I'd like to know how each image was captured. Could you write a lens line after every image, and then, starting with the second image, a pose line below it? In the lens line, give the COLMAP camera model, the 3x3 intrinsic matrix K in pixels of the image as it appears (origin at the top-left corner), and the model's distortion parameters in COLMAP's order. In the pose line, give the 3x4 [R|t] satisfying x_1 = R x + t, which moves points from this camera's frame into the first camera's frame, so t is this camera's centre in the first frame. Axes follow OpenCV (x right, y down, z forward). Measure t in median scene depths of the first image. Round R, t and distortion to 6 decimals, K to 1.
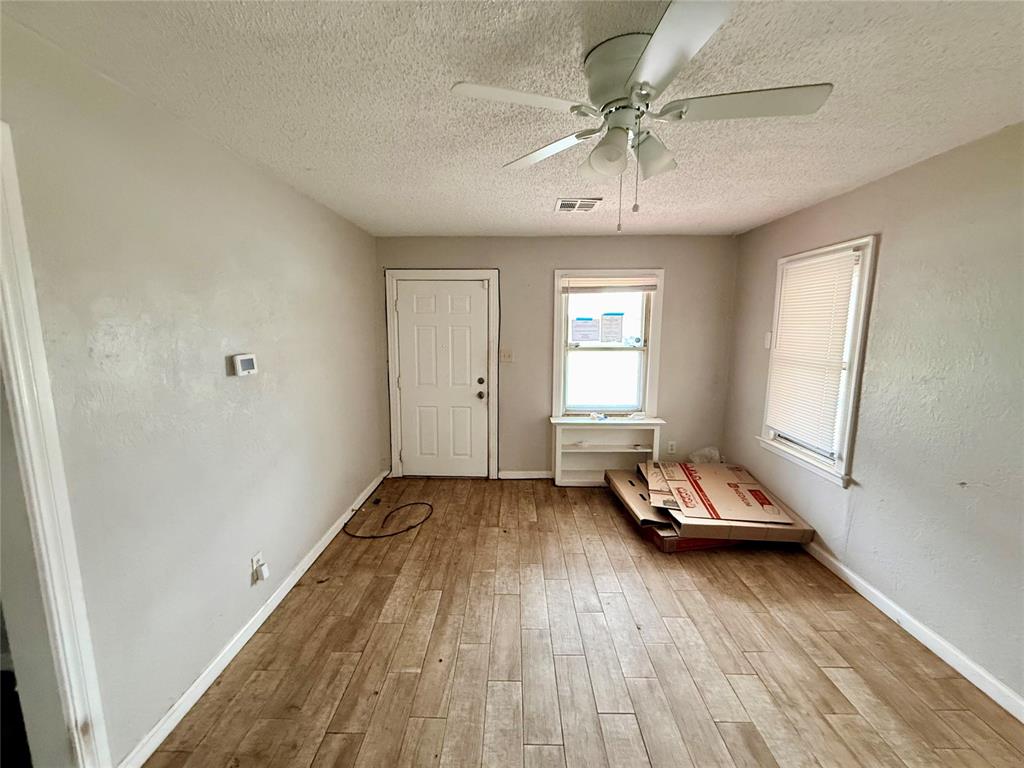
lens RADIAL K [[407.1, 0, 510.8], [0, 407.1, 382.9], [0, 0, 1]] dist [-0.002622, -0.000139]
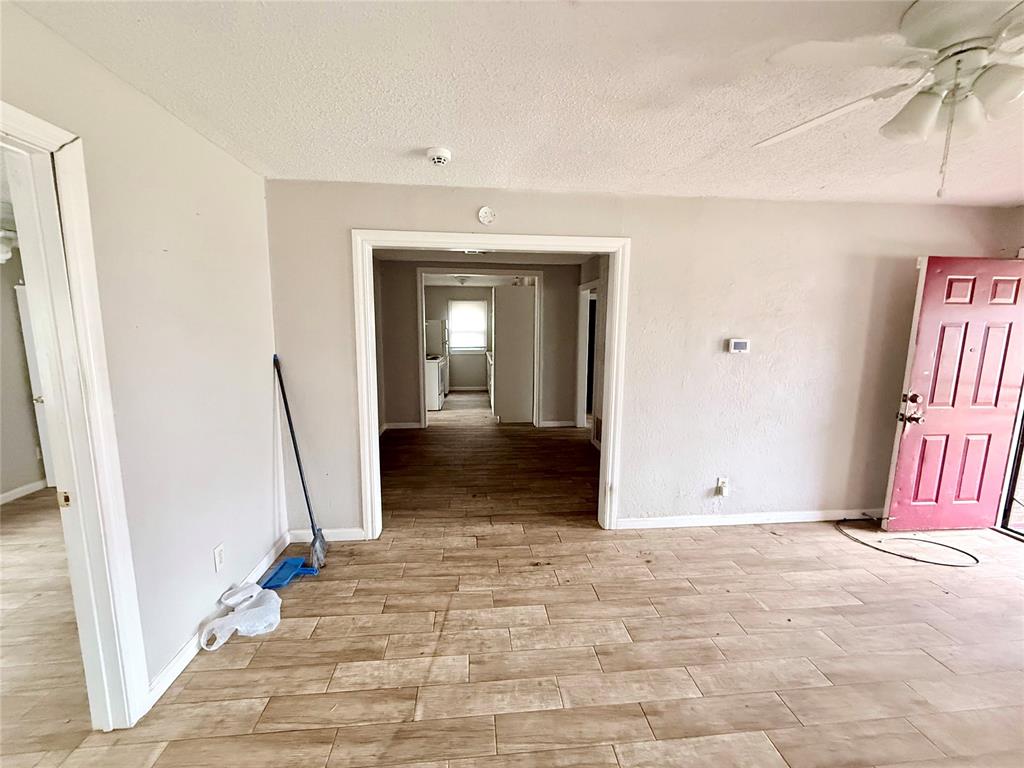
lens RADIAL K [[407.1, 0, 510.8], [0, 407.1, 382.9], [0, 0, 1]] dist [-0.002622, -0.000139]
pose [[0.103346, 0.135641, -0.985353, 0.570851], [-0.152245, 0.981141, 0.119094, 0.028903], [0.982925, 0.137708, 0.122048, 0.028167]]
